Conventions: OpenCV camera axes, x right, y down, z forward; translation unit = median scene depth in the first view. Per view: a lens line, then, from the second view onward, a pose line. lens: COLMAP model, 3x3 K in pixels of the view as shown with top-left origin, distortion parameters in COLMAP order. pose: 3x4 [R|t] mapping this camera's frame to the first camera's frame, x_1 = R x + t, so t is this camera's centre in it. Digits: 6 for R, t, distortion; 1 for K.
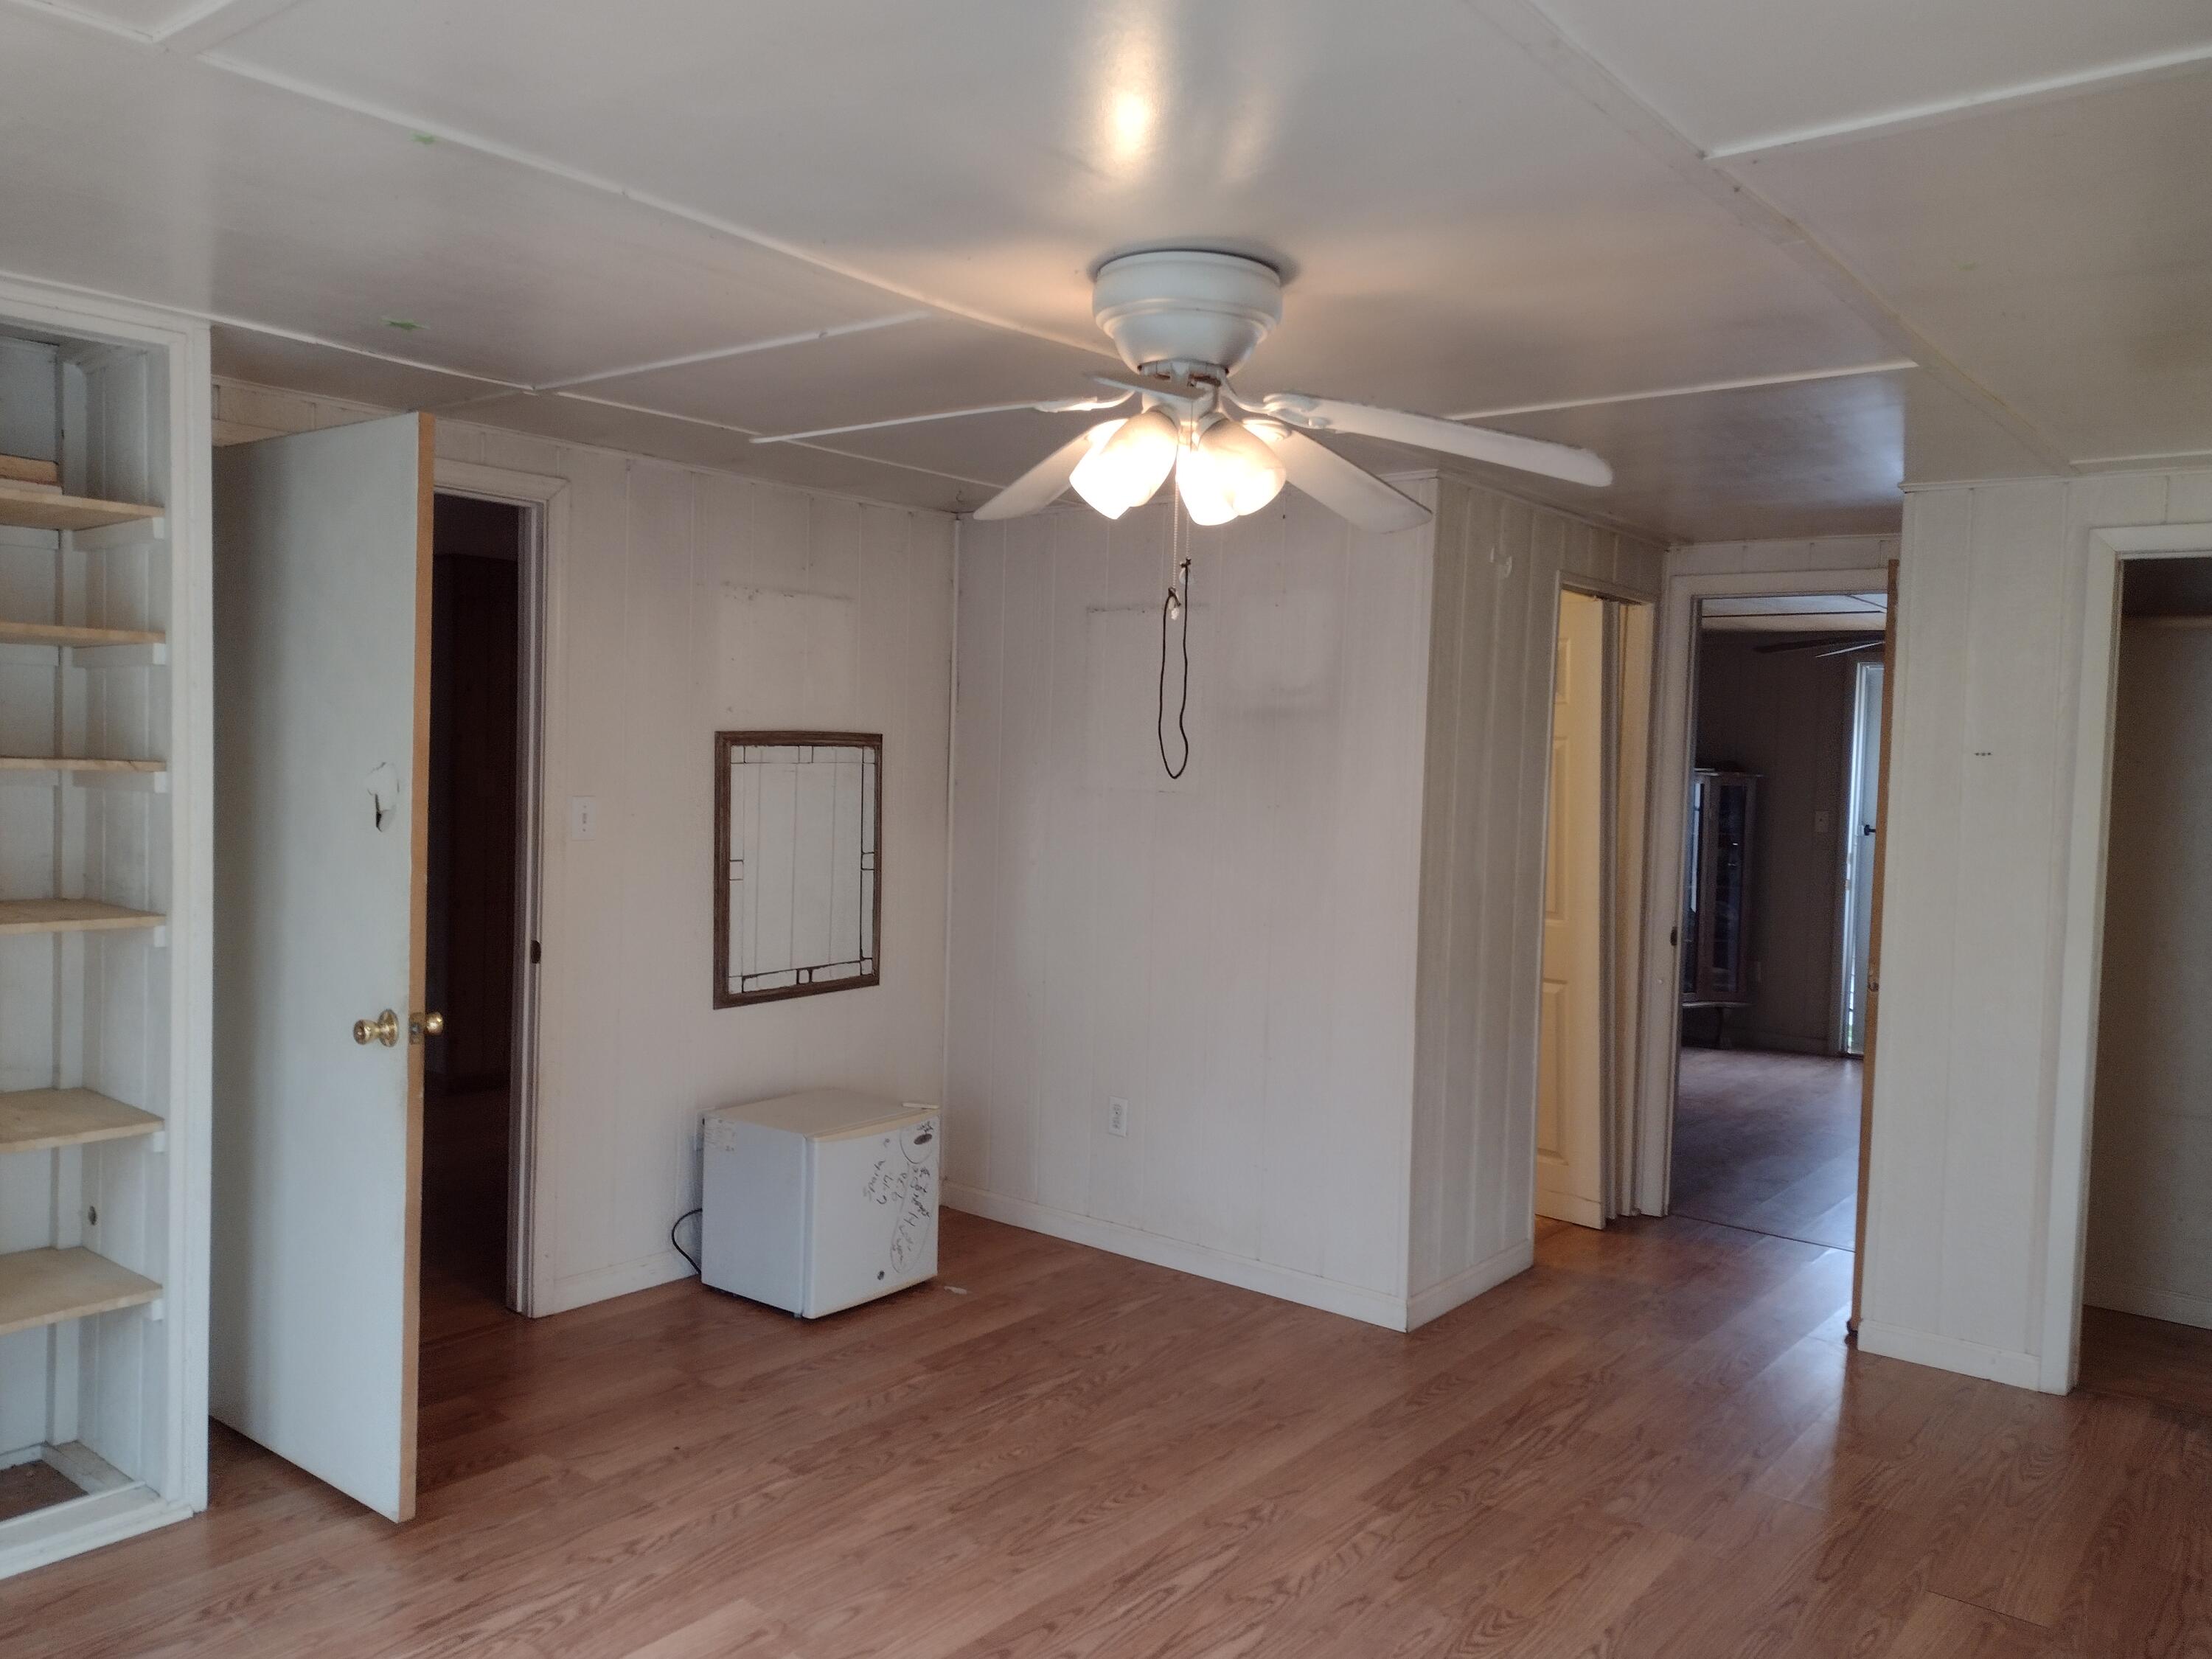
lens RADIAL K [[1680.1, 0, 1110.1], [0, 1680.1, 824.6], [0, 0, 1]] dist [0.040362, -0.005448]
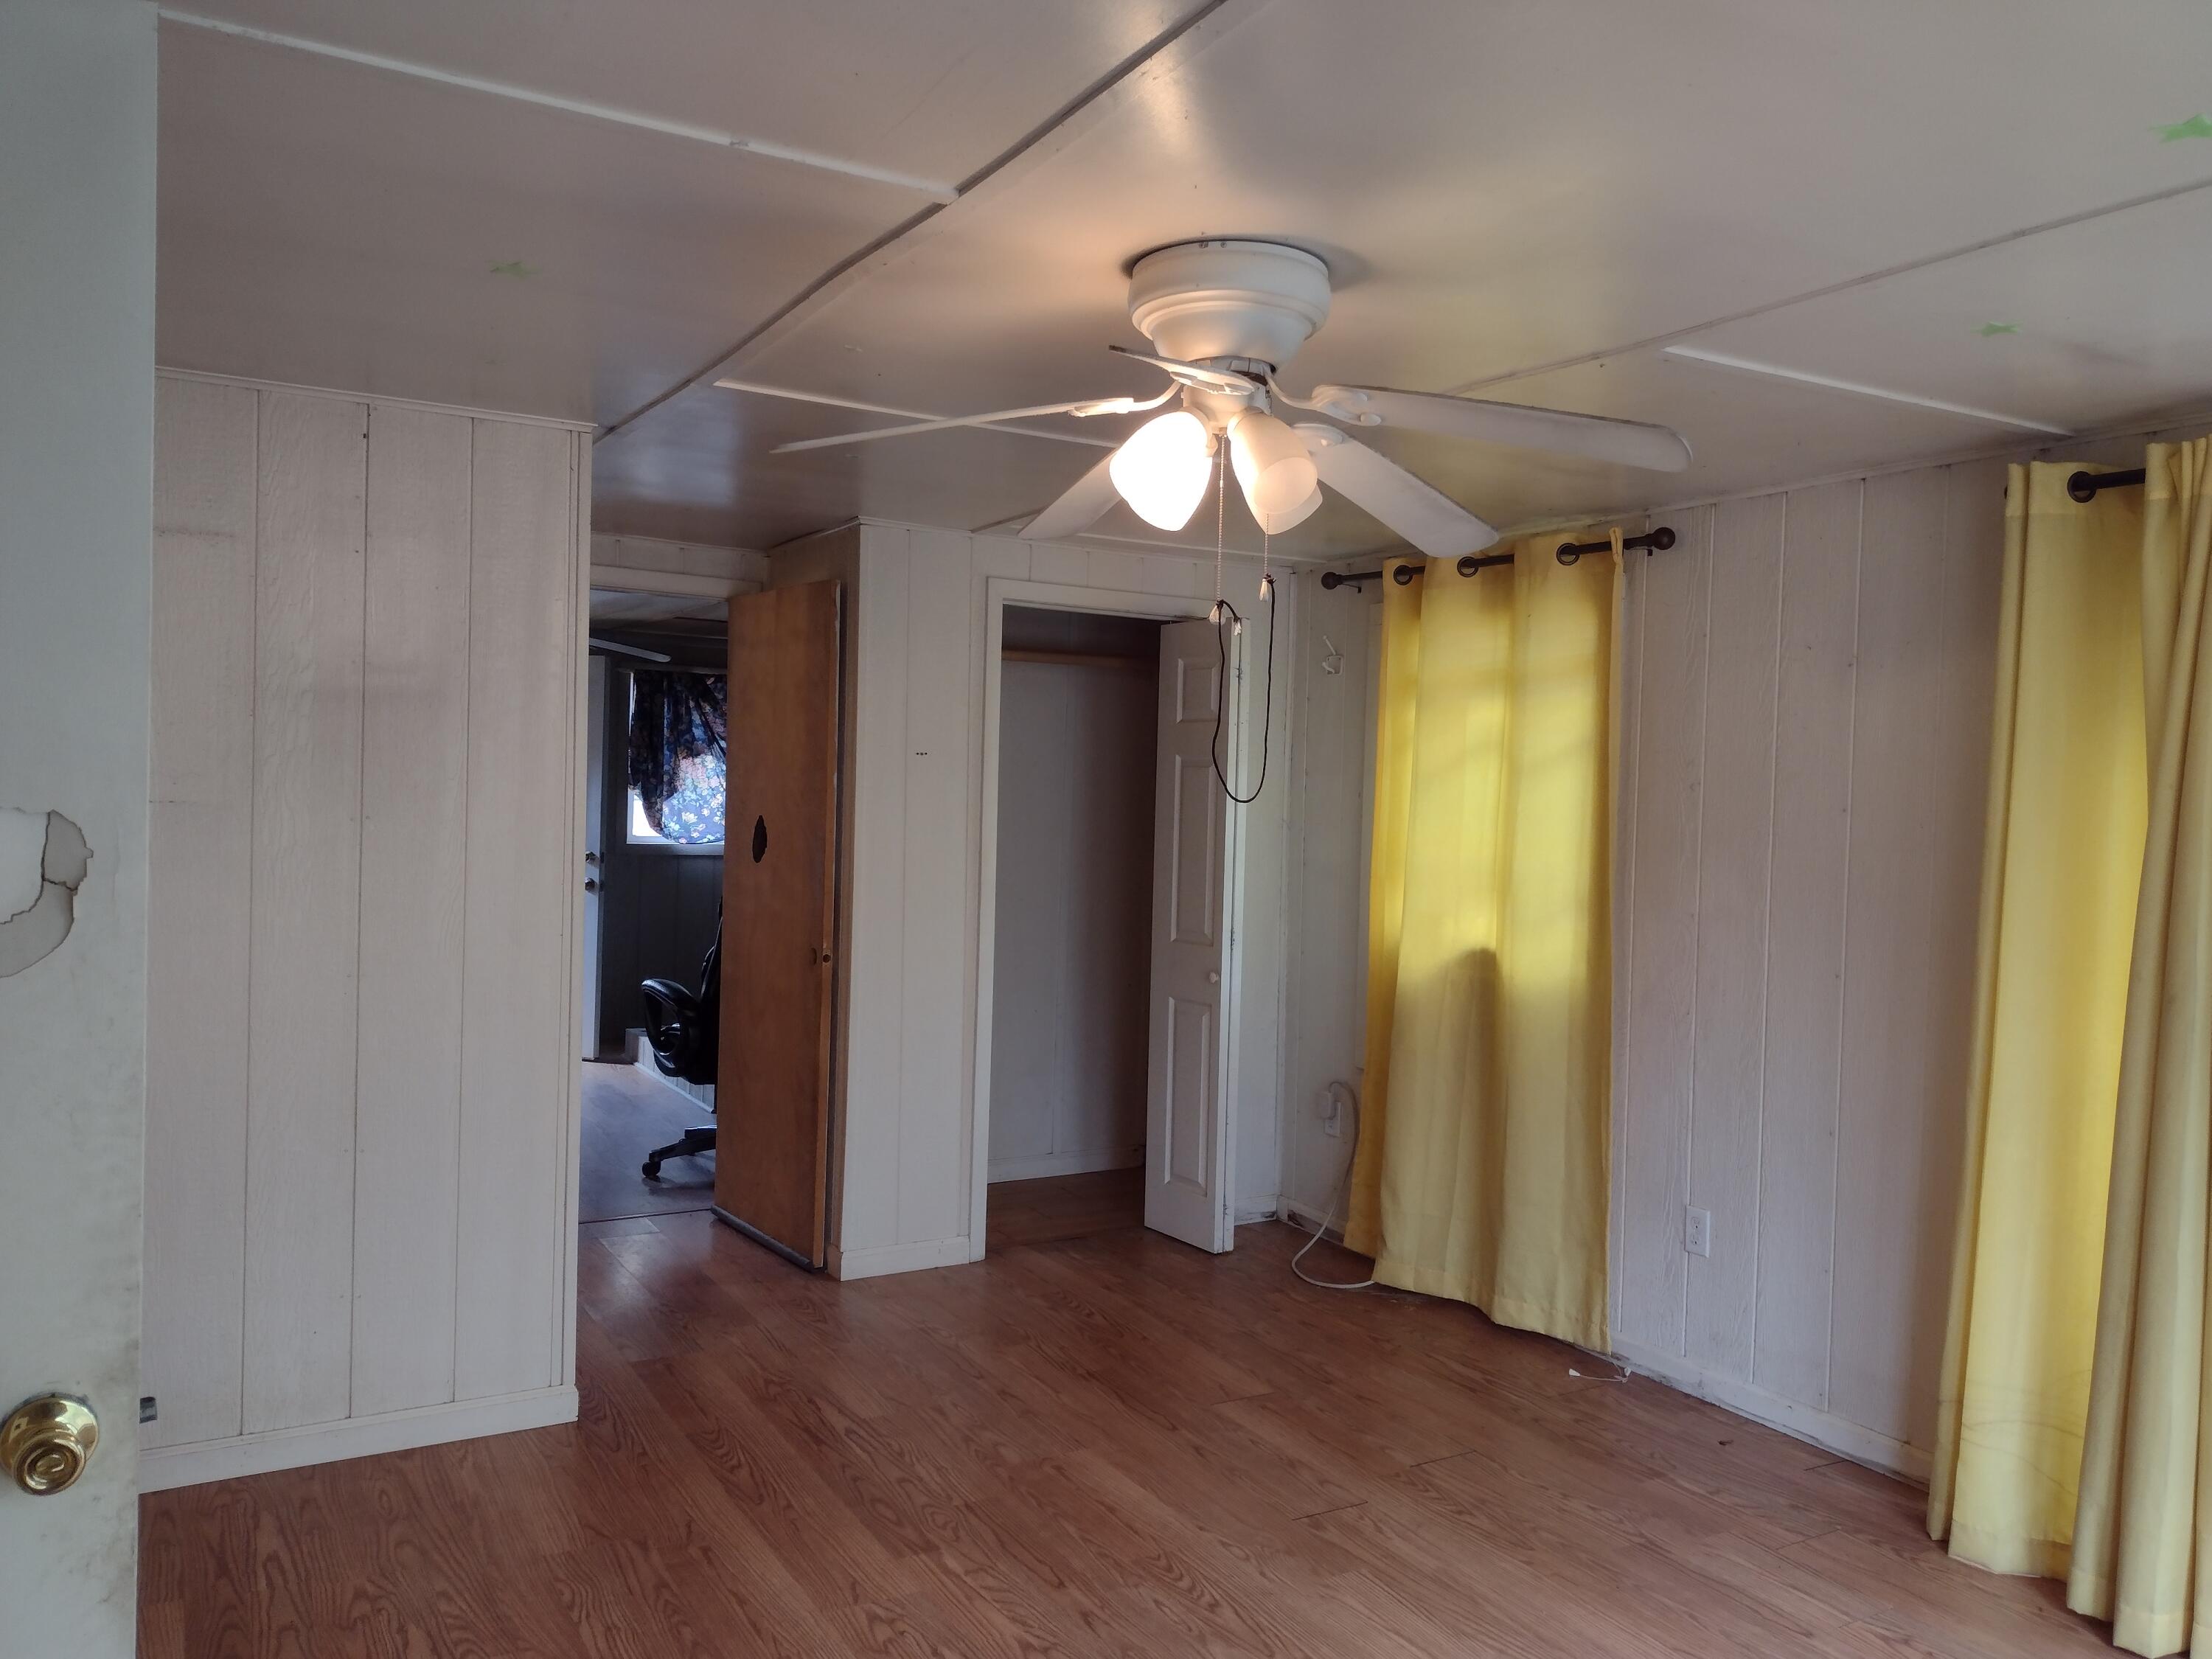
lens RADIAL K [[1680.1, 0, 1110.2], [0, 1680.1, 835.0], [0, 0, 1]] dist [0.040362, -0.005448]
pose [[0.370456, -0.056006, 0.927160, -0.632939], [0.019978, 0.998430, 0.052328, -0.053041], [-0.928635, -0.000863, 0.370993, 0.504134]]
